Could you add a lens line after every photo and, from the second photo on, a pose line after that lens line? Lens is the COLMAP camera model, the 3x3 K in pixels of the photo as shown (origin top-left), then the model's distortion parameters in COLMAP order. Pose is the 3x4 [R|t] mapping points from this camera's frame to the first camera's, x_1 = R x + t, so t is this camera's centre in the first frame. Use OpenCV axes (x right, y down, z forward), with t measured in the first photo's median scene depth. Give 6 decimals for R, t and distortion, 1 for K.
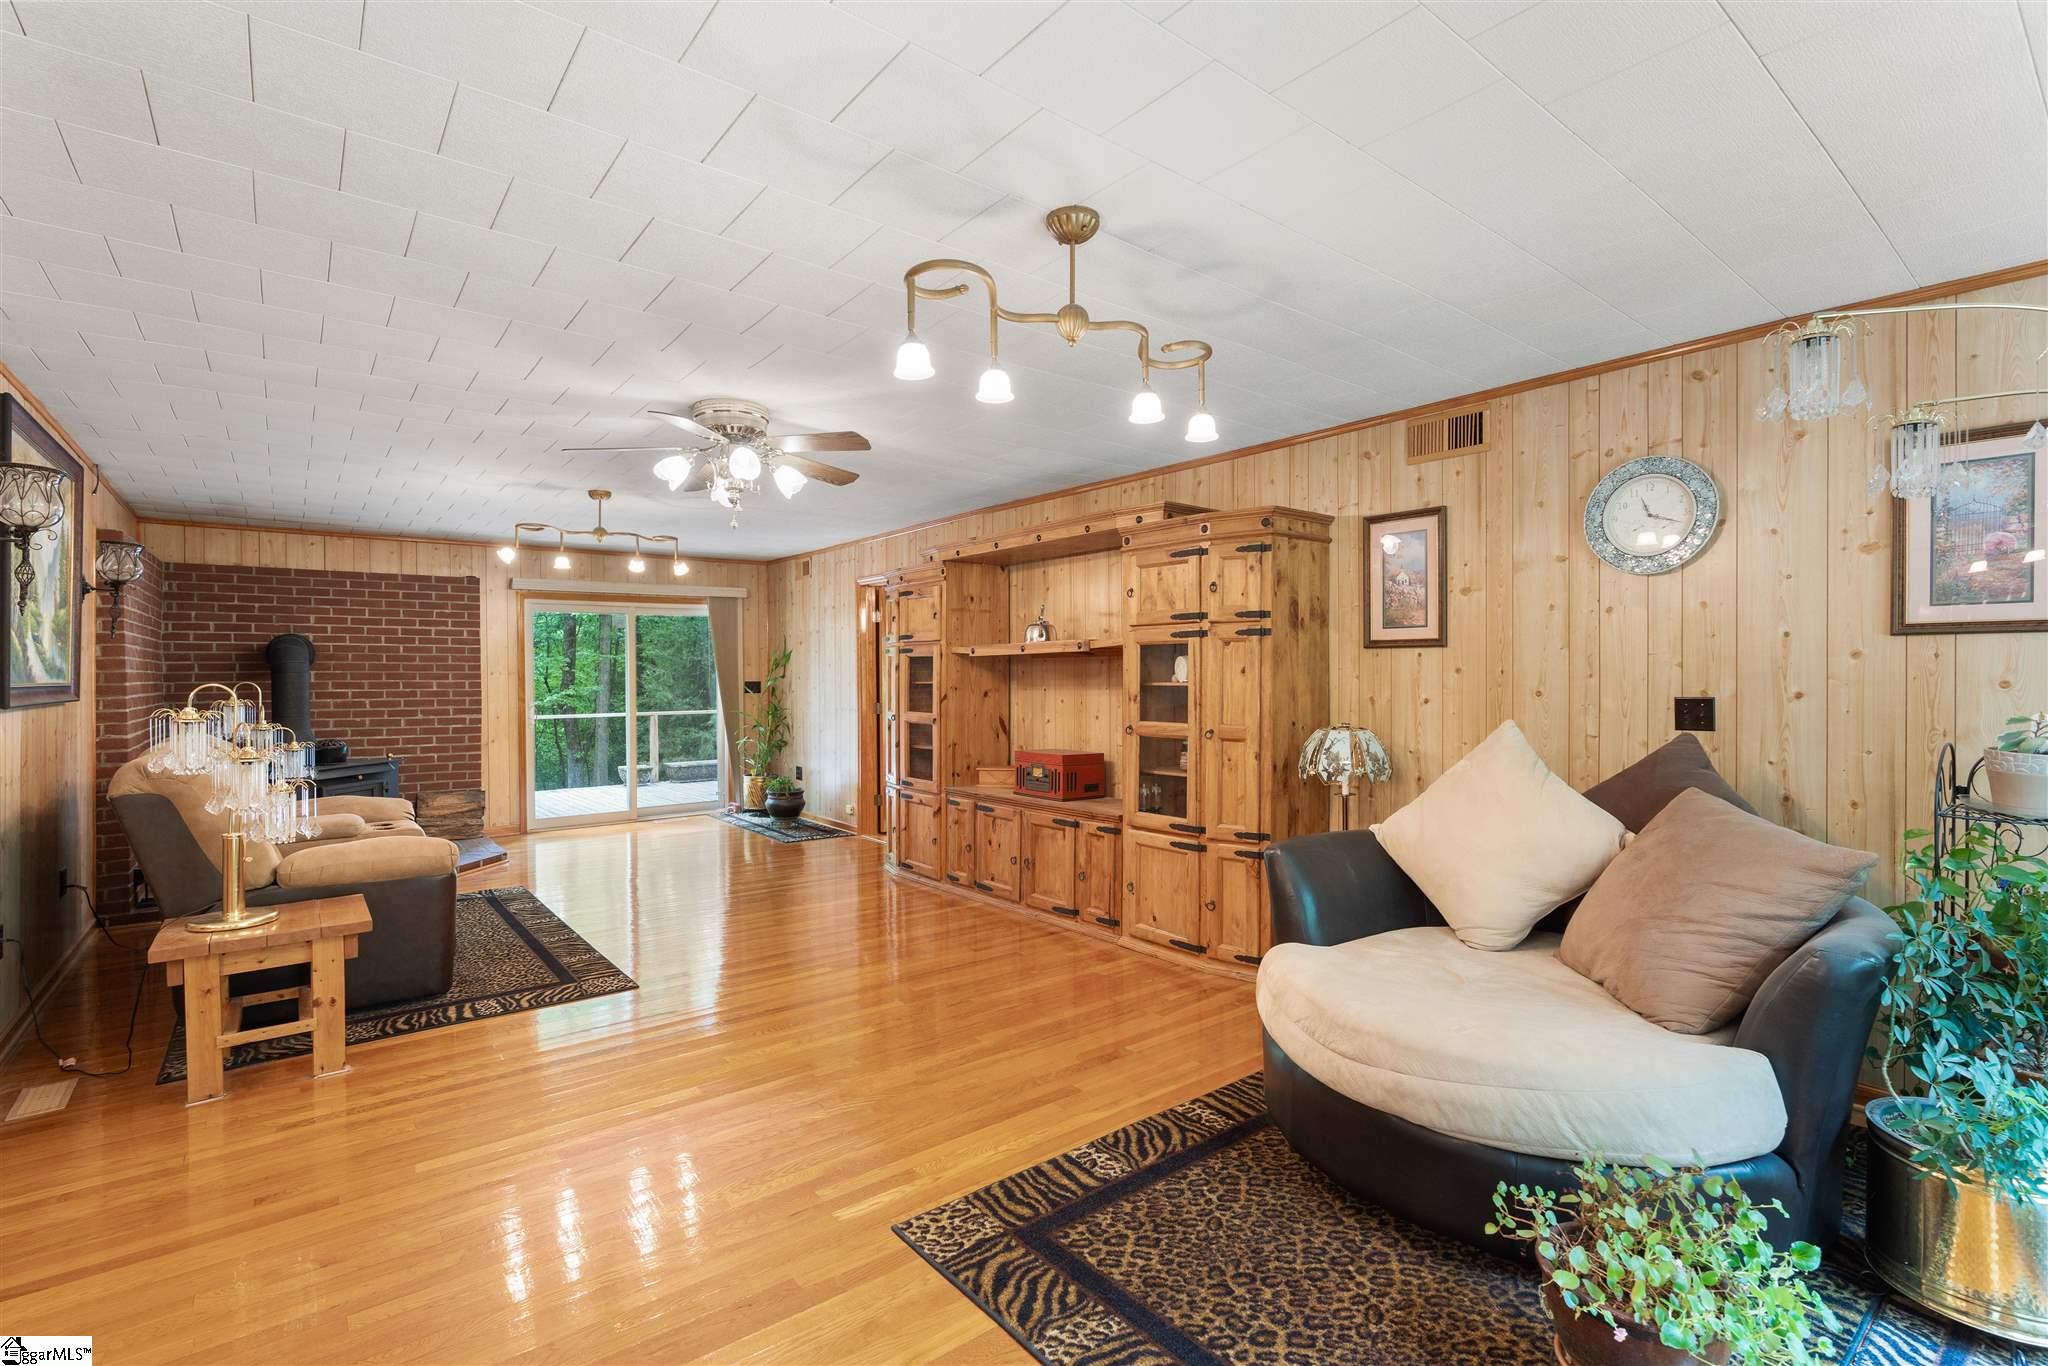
lens RADIAL K [[941.9, 0, 1025.2], [0, 941.9, 678.5], [0, 0, 1]] dist [-0.008507, 0.002271]
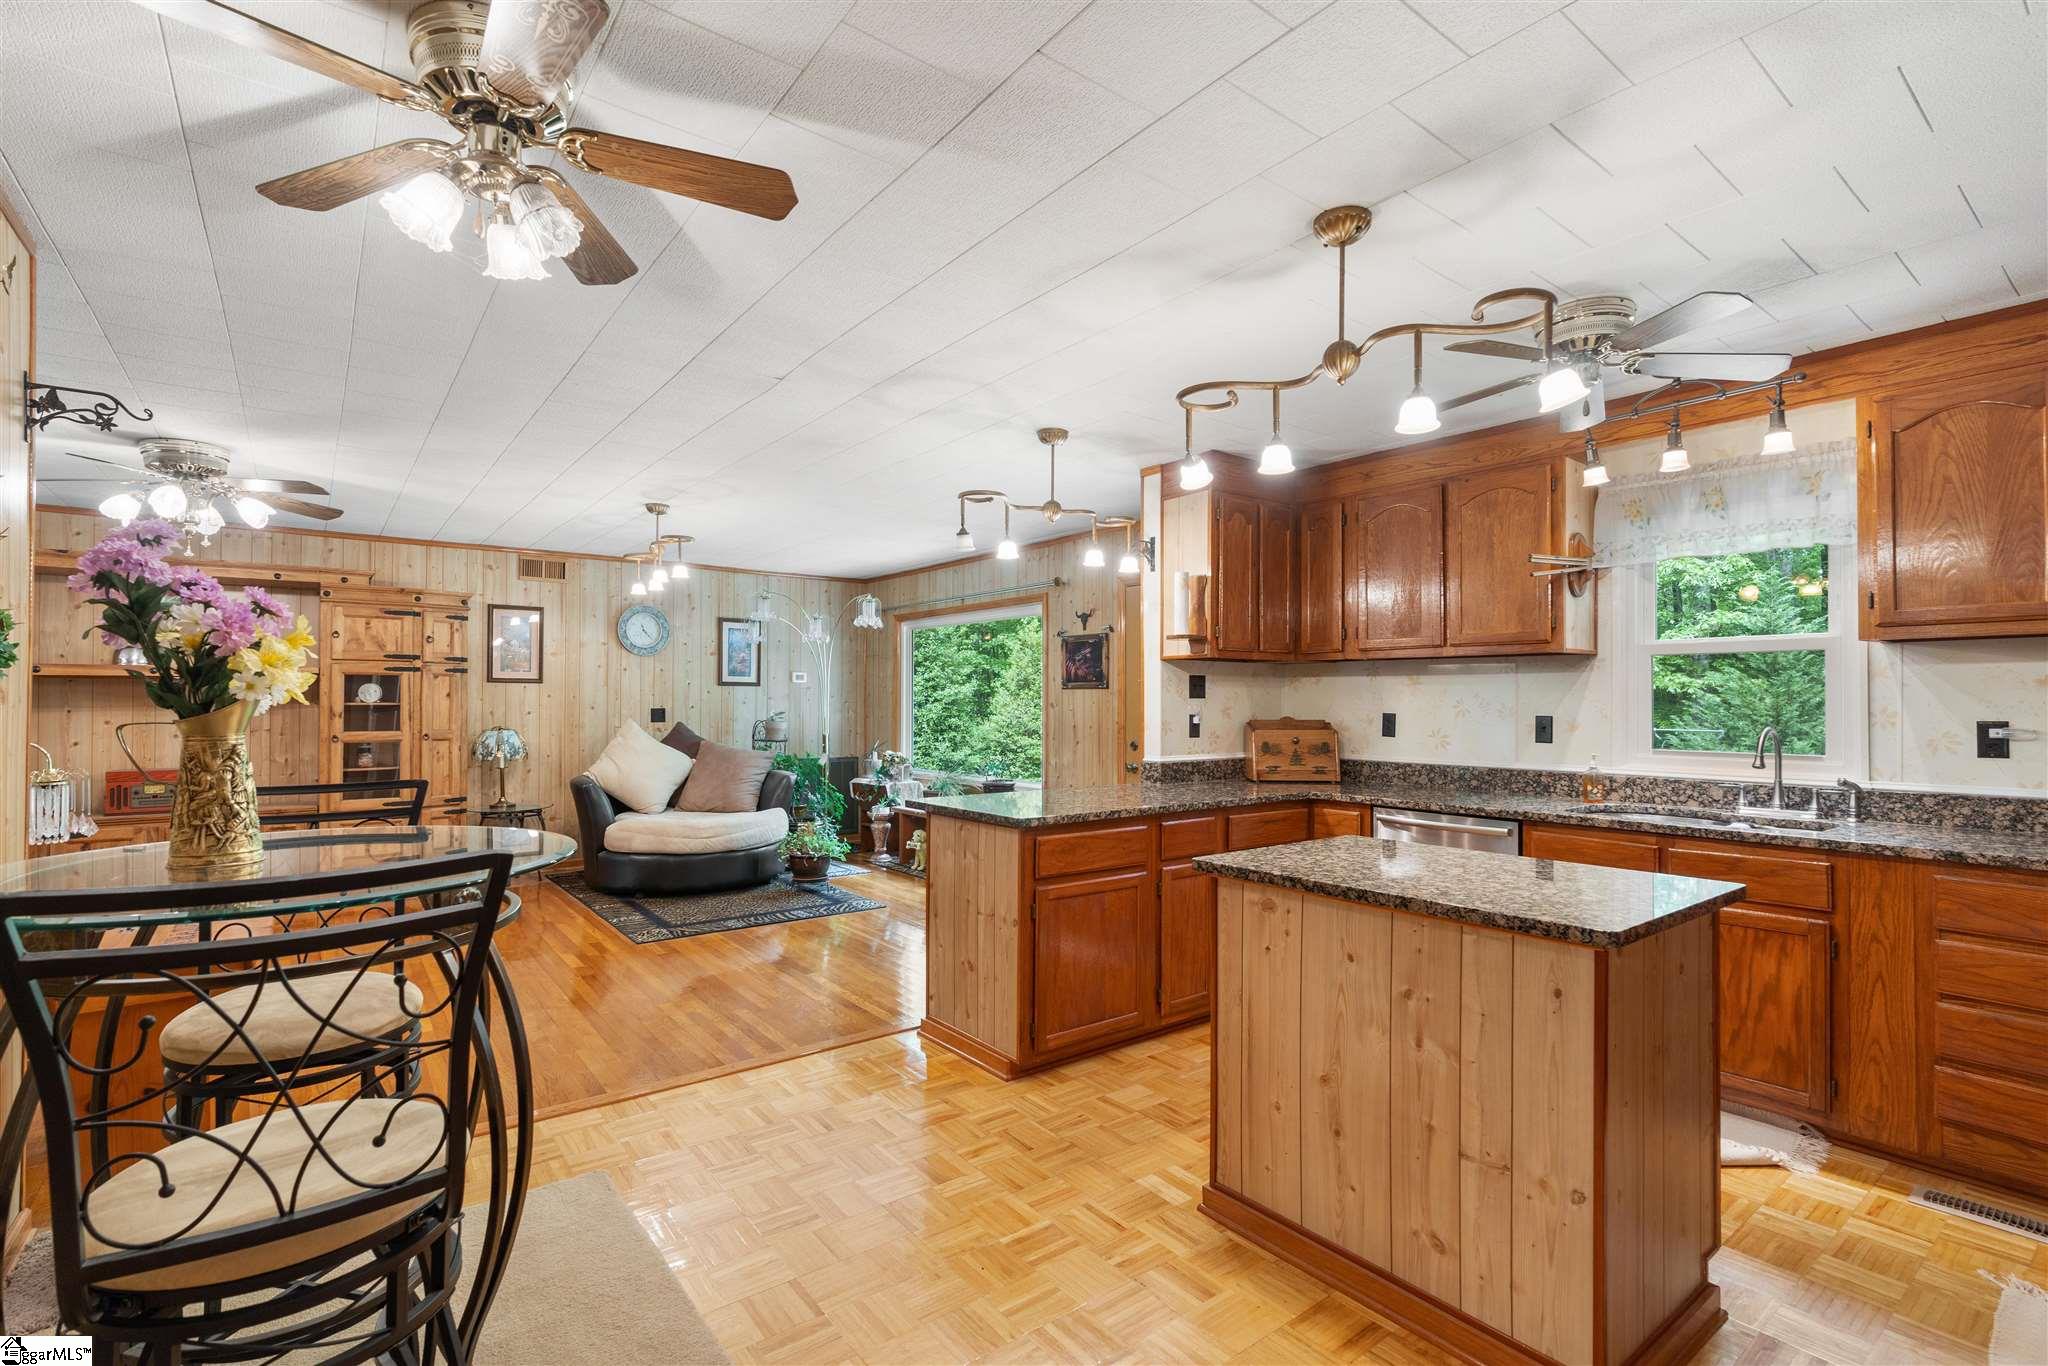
lens RADIAL K [[941.9, 0, 1017.1], [0, 941.9, 695.0], [0, 0, 1]] dist [-0.008507, 0.002271]
pose [[0.020225, 0.009699, 0.999748, -1.364406], [0.000255, 0.999953, -0.009707, 0.007670], [-0.999795, 0.000451, 0.020222, 0.029174]]
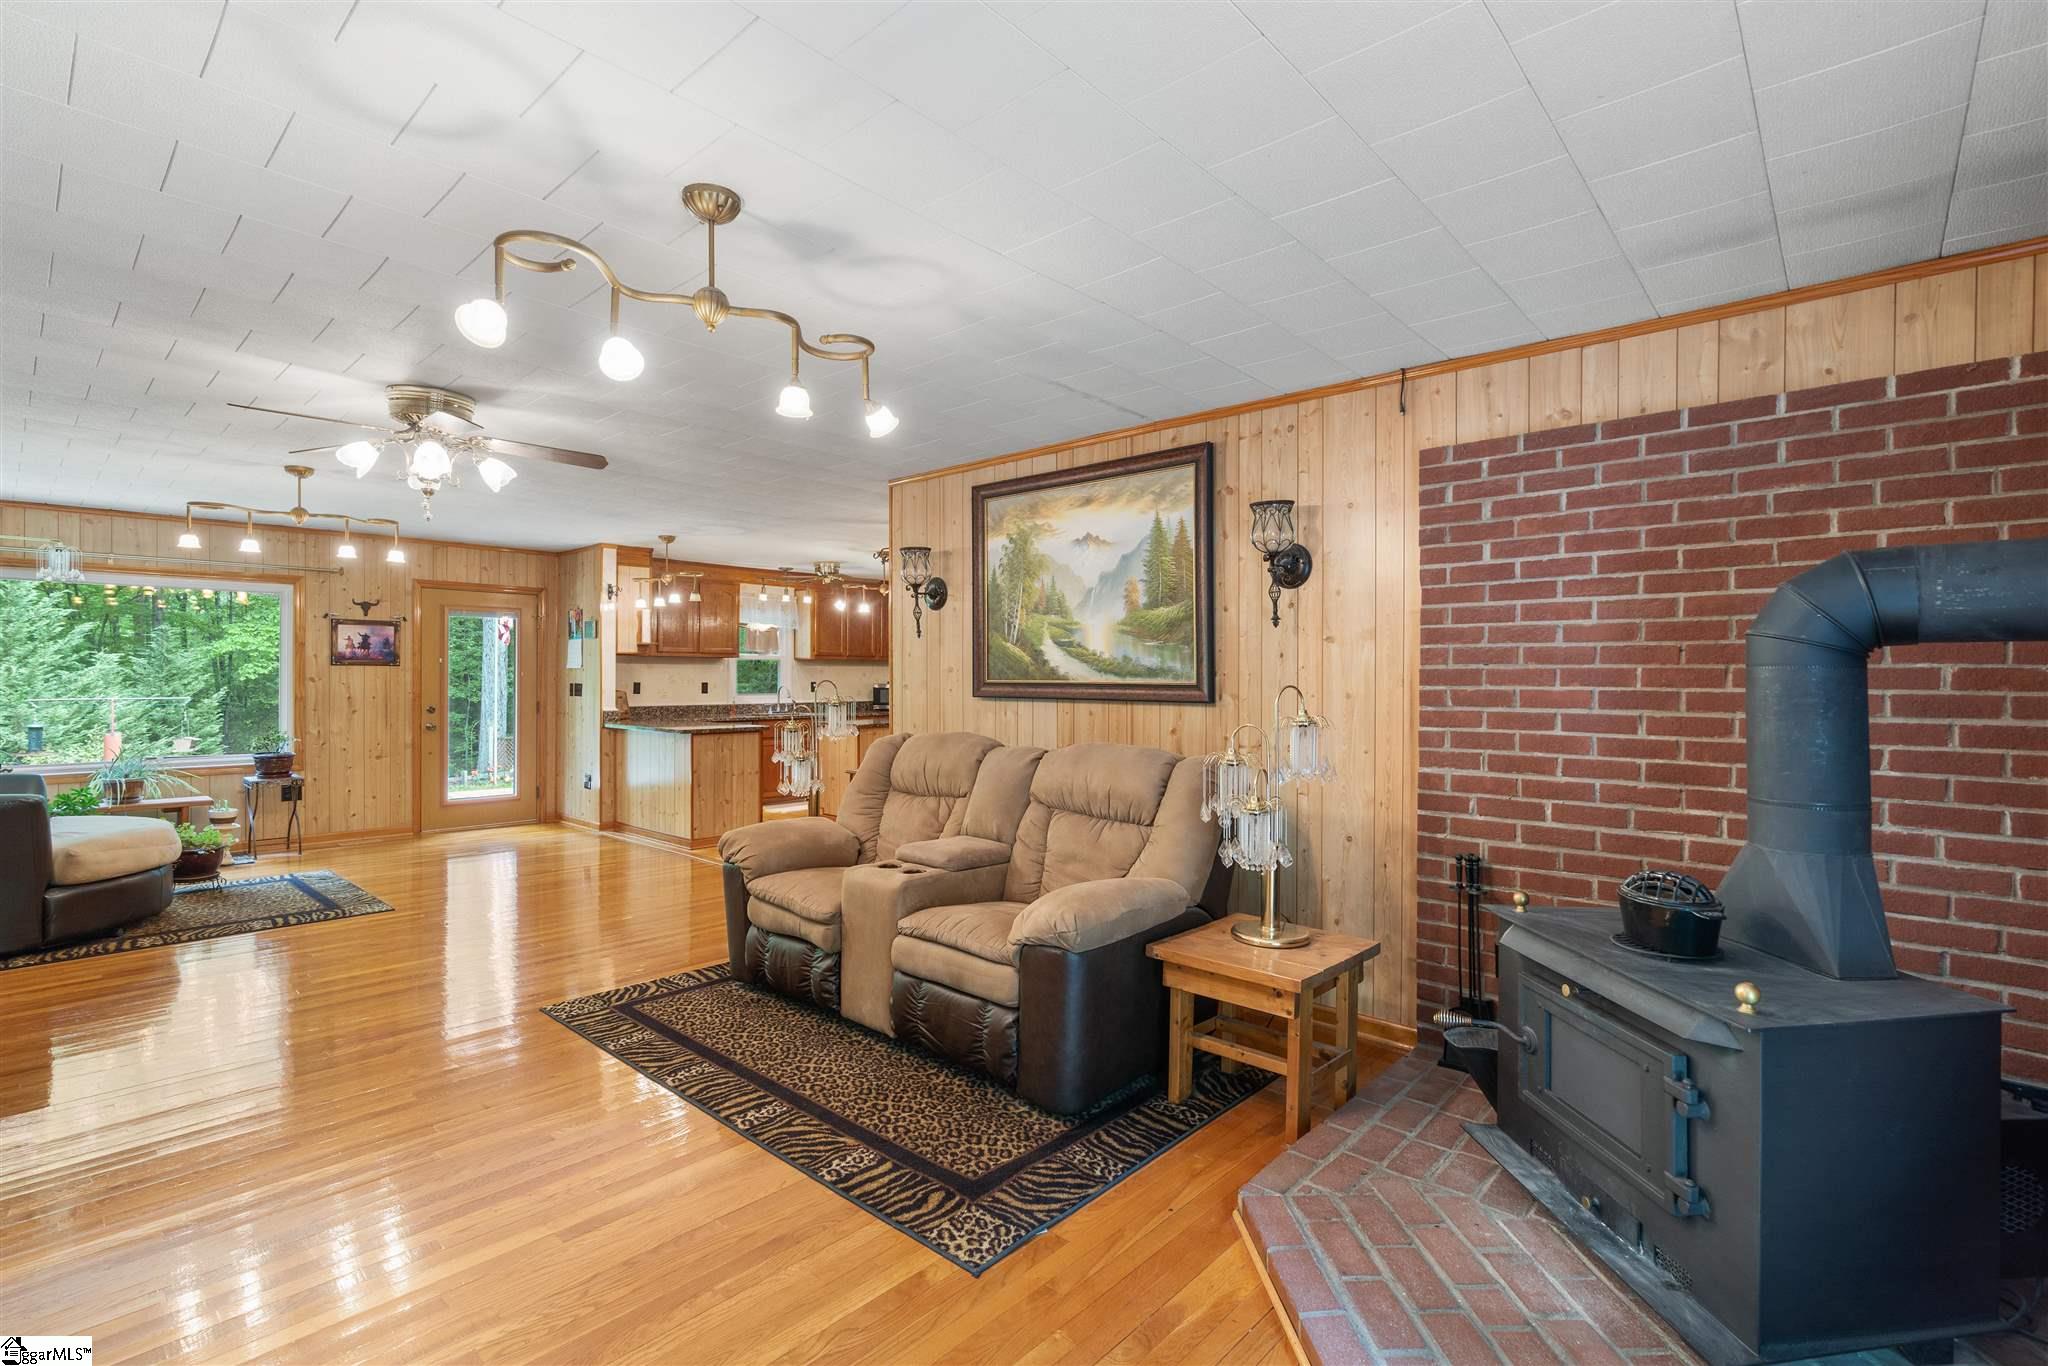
lens RADIAL K [[941.9, 0, 1024.9], [0, 941.9, 679.4], [0, 0, 1]] dist [-0.008507, 0.002271]
pose [[-0.986454, -0.000273, -0.164036, 0.206406], [-0.001361, 0.999978, 0.006525, -0.024546], [0.164031, 0.006660, -0.986433, 5.294881]]
